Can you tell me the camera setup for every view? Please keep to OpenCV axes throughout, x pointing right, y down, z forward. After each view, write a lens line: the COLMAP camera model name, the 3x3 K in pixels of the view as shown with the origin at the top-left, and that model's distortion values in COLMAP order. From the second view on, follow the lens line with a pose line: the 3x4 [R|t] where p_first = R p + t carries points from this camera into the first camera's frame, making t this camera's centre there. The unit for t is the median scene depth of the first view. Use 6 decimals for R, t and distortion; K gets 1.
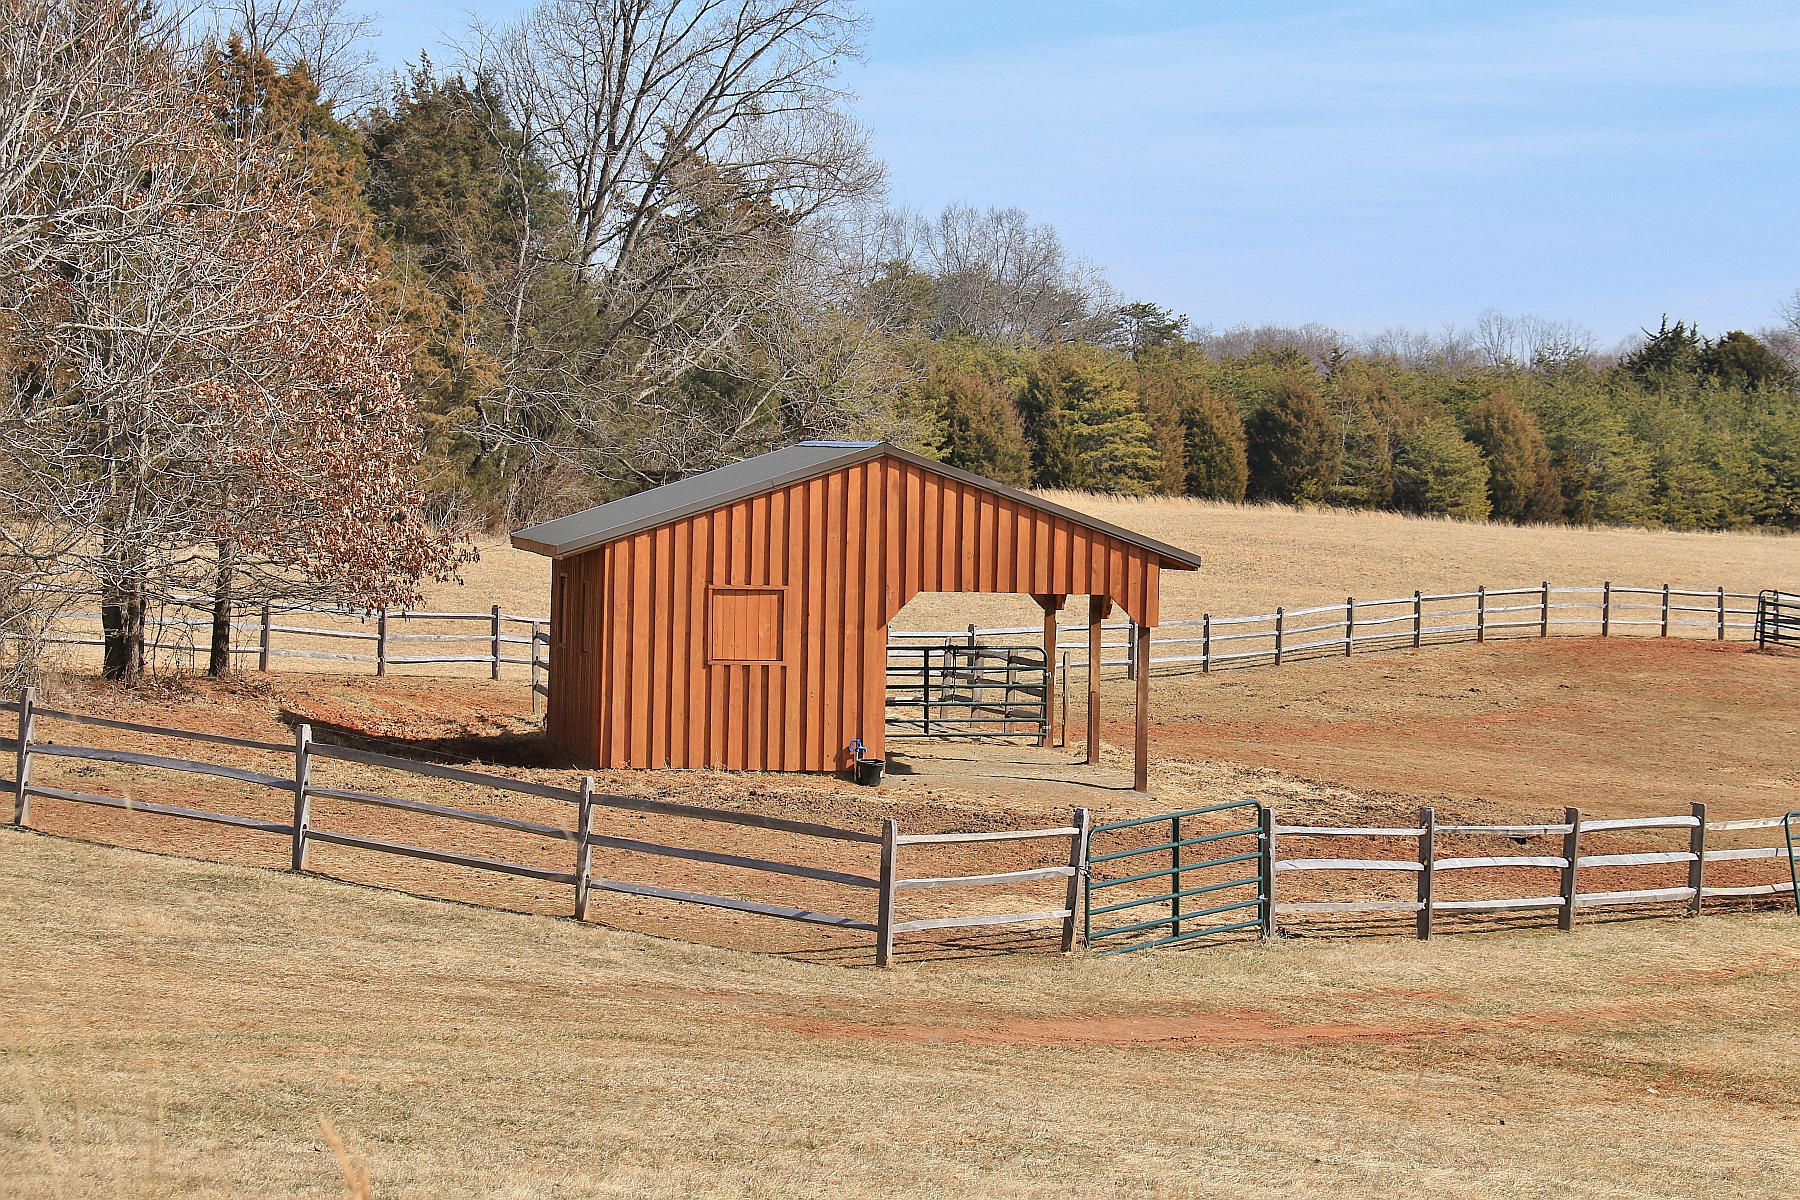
lens RADIAL K [[5653.1, 0, 932.3], [0, 5653.1, 593.0], [0, 0, 1]] dist [0.909558, 0.862495]
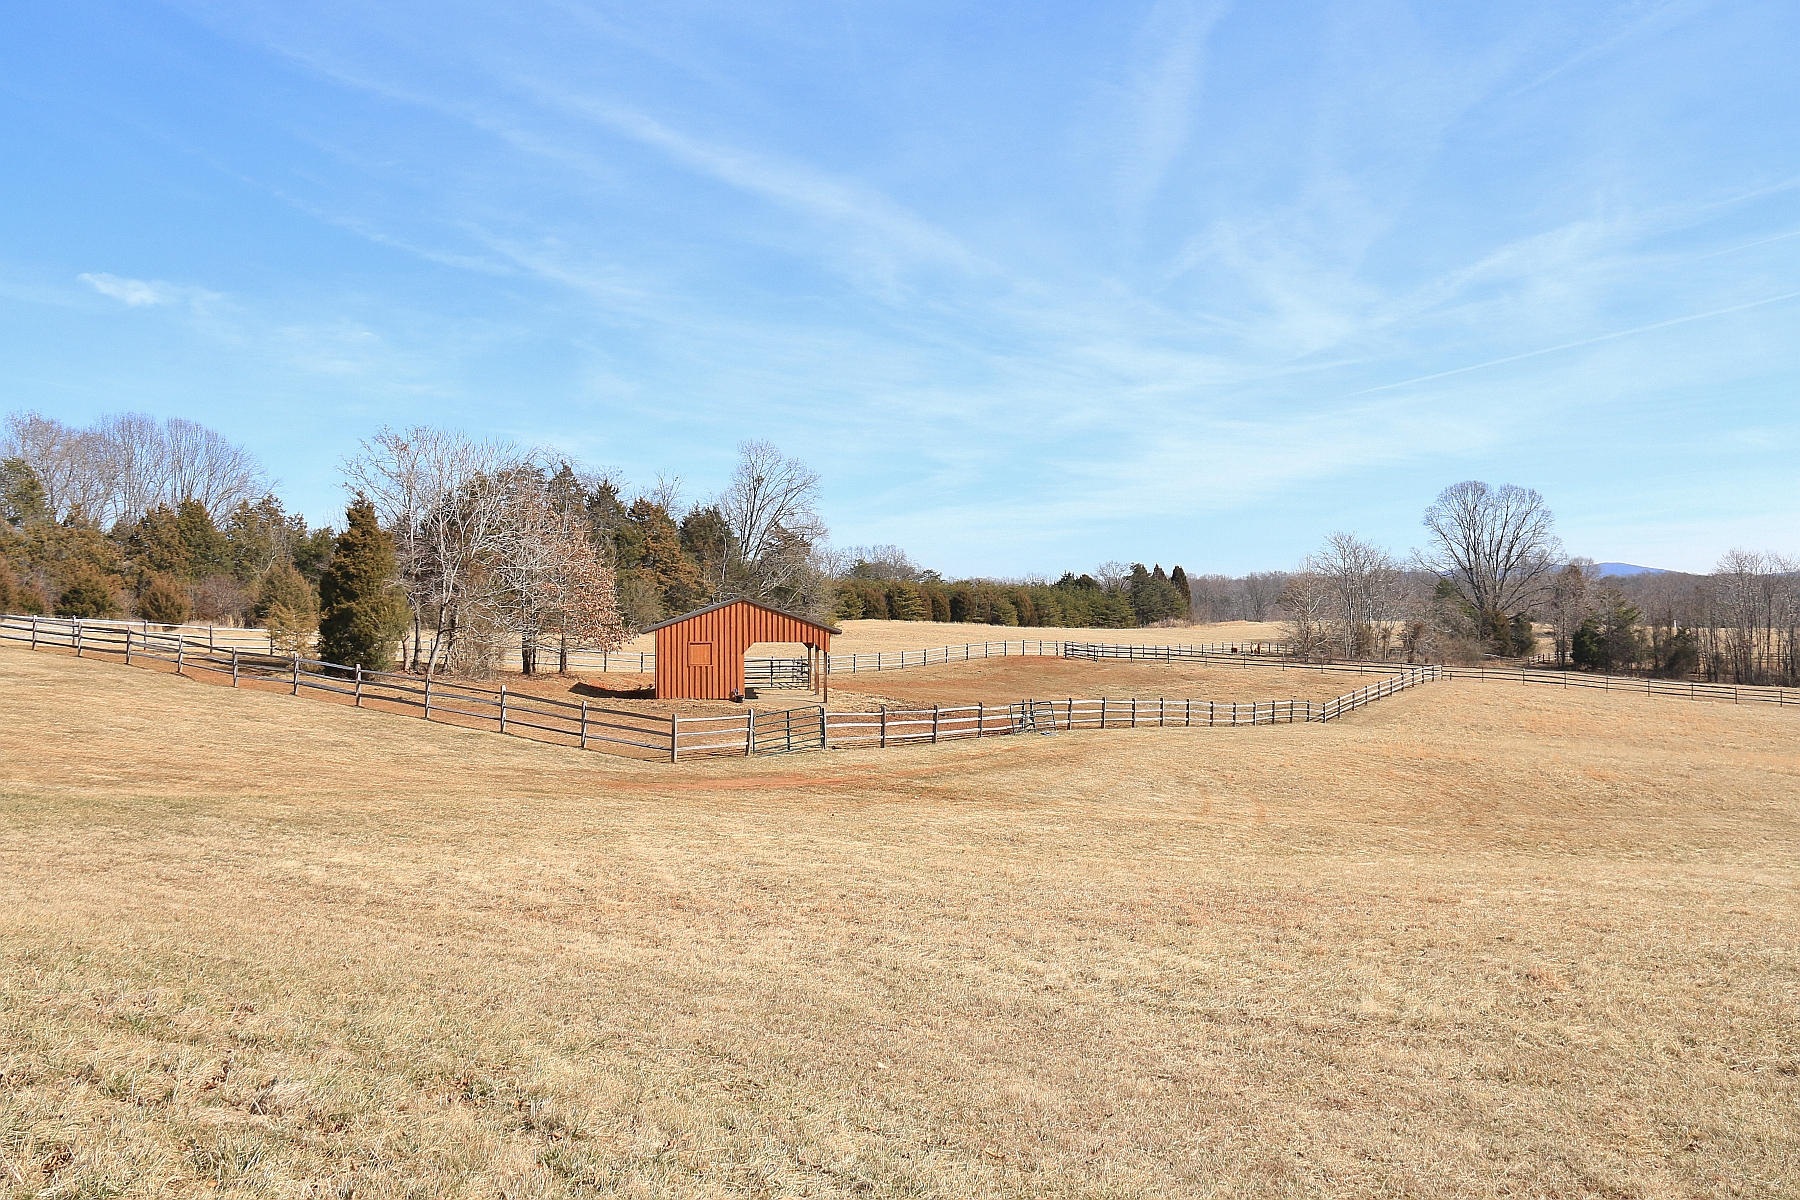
lens RADIAL K [[1468.7, 0, 925.3], [0, 1468.7, 582.5], [0, 0, 1]] dist [-0.199198, 0.179152]
pose [[0.999748, -0.021806, 0.005320, 0.086710], [0.022034, 0.998626, -0.047549, 0.007025], [-0.004276, 0.047654, 0.998855, 0.155765]]
